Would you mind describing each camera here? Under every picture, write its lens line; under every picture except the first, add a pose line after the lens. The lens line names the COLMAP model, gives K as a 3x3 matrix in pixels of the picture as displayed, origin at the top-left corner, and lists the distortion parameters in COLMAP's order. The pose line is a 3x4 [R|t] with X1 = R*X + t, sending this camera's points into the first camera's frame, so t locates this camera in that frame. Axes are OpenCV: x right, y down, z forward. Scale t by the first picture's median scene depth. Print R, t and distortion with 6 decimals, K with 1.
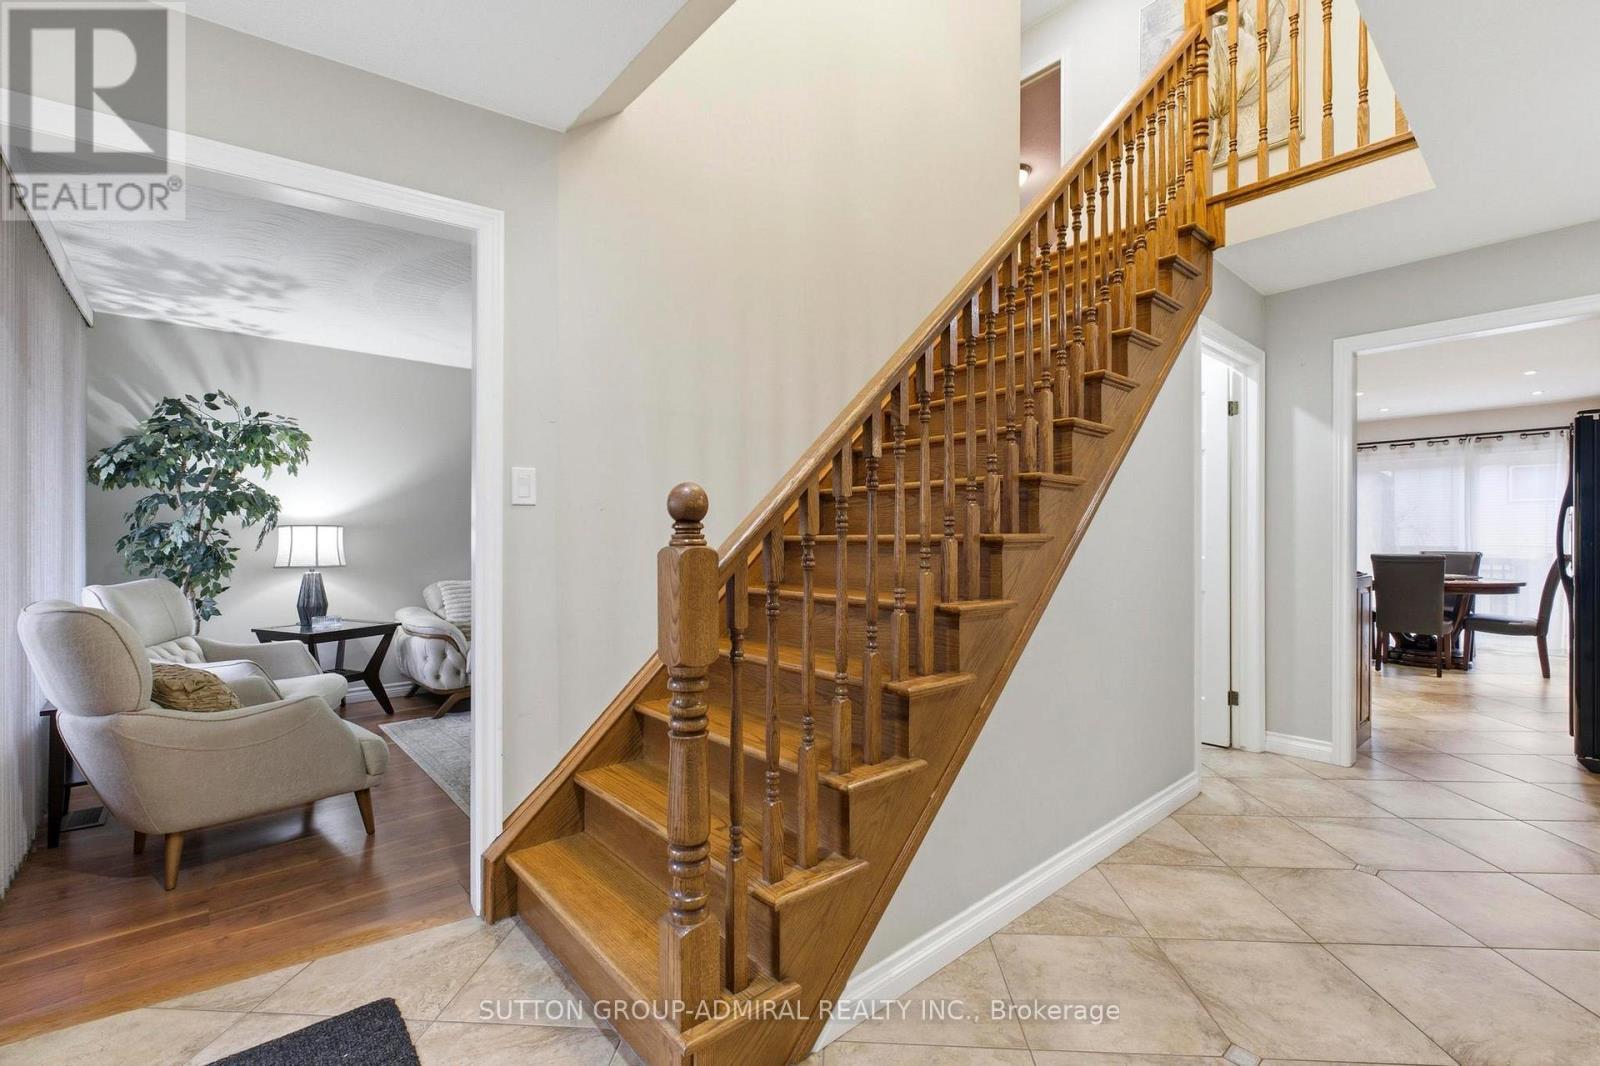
lens RADIAL K [[696.1, 0, 826.1], [0, 696.1, 550.7], [0, 0, 1]] dist [0.000797, -0.000190]
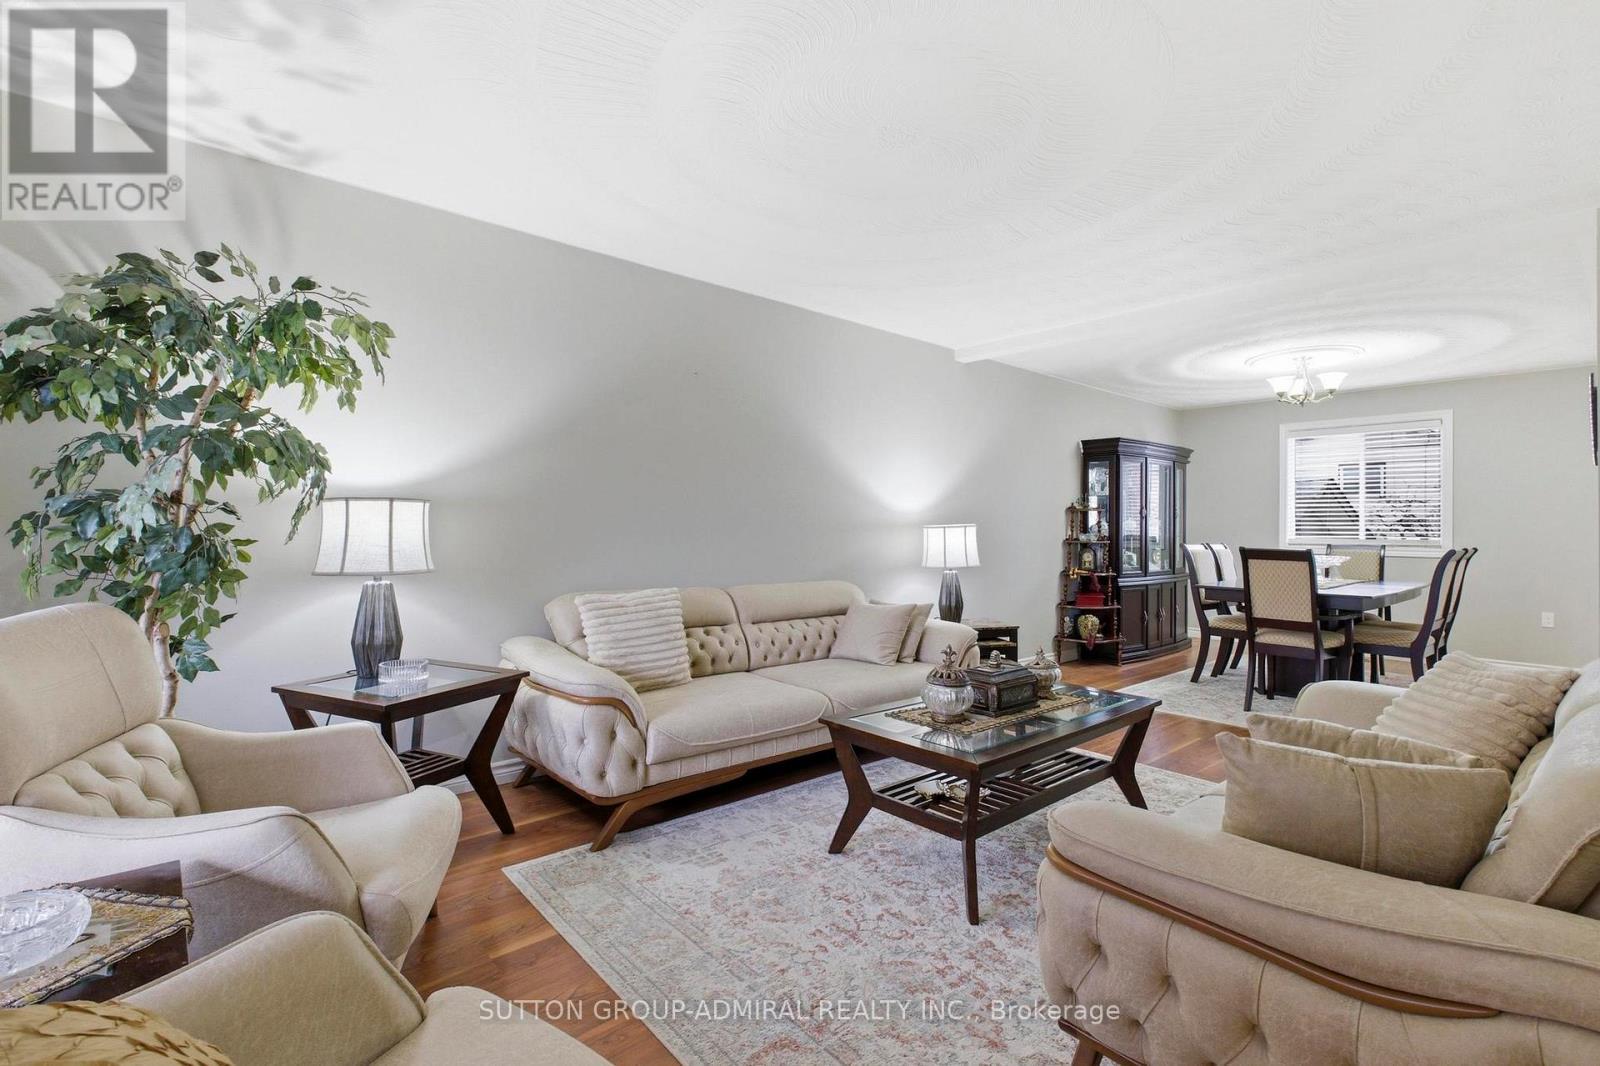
lens RADIAL K [[696.1, 0, 799.0], [0, 696.1, 527.5], [0, 0, 1]] dist [0.000797, -0.000190]
pose [[0.999870, 0.007343, -0.014323, -0.428693], [-0.007580, 0.999834, -0.016572, -0.007076], [0.014199, 0.016678, 0.999760, 0.485154]]
